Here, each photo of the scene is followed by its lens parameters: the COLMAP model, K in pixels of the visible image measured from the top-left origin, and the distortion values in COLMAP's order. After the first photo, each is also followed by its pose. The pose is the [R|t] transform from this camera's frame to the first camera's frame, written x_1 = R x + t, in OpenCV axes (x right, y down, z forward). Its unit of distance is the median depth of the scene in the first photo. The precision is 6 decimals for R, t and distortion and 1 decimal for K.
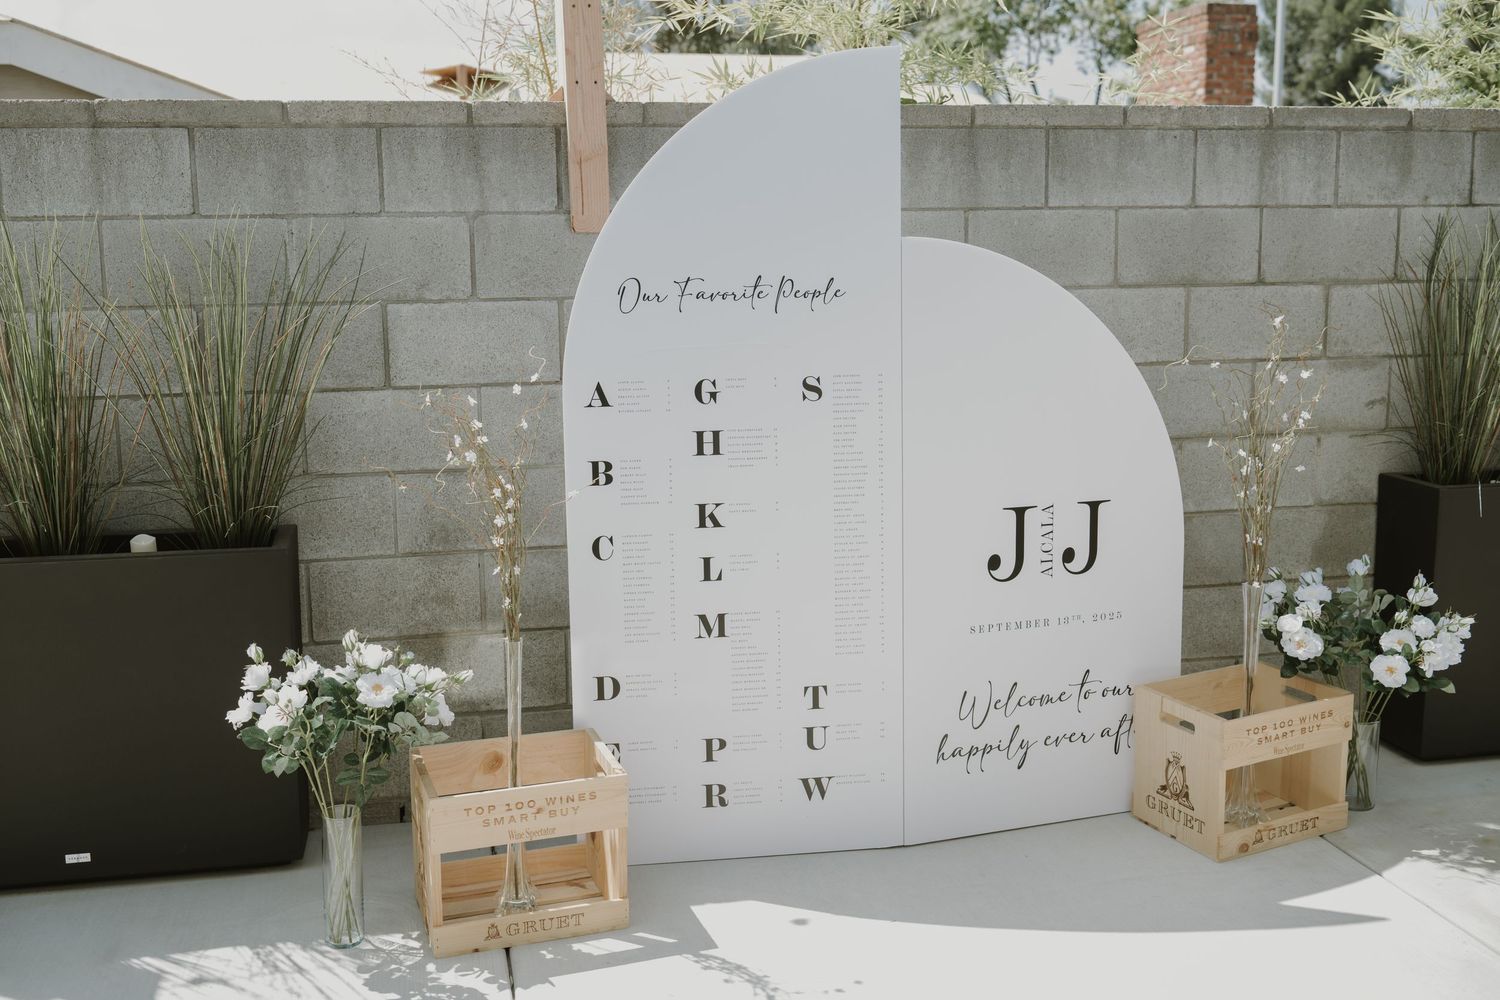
lens RADIAL K [[1523.1, 0, 750.0], [0, 1523.1, 500.0], [0, 0, 1]] dist [0.007865, -0.010928]
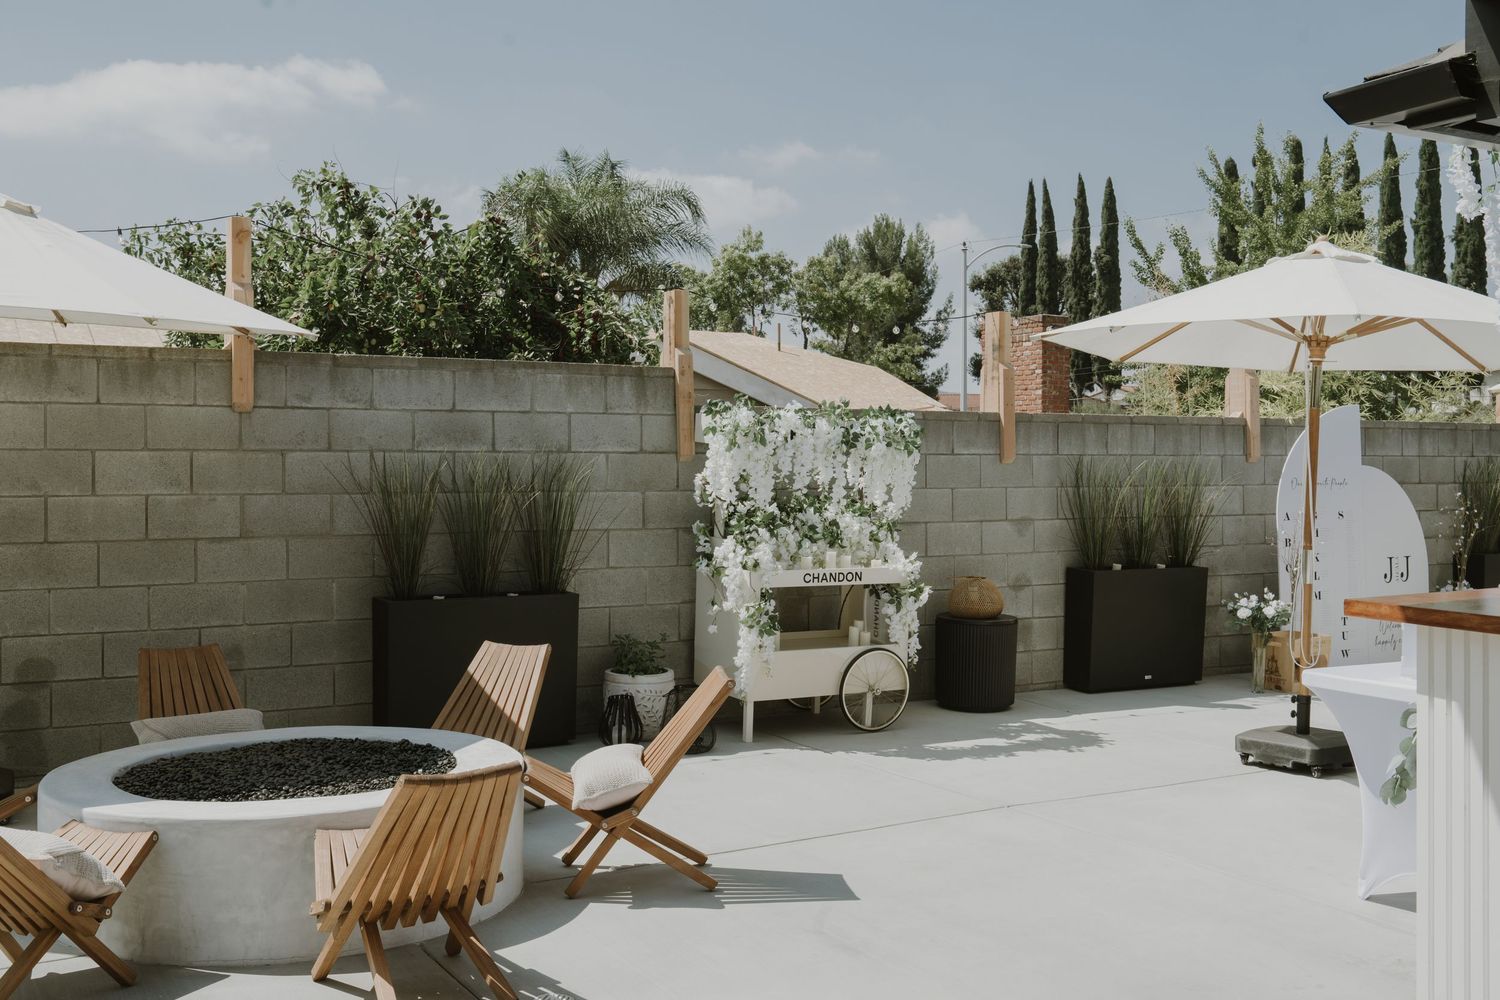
lens RADIAL K [[1523.1, 0, 750.0], [0, 1523.1, 500.0], [0, 0, 1]] dist [0.007865, -0.010928]
pose [[0.954049, 0.006176, 0.299586, -1.850236], [0.037623, 0.989407, -0.140210, 0.256957], [-0.297279, 0.145039, 0.943710, -1.392332]]
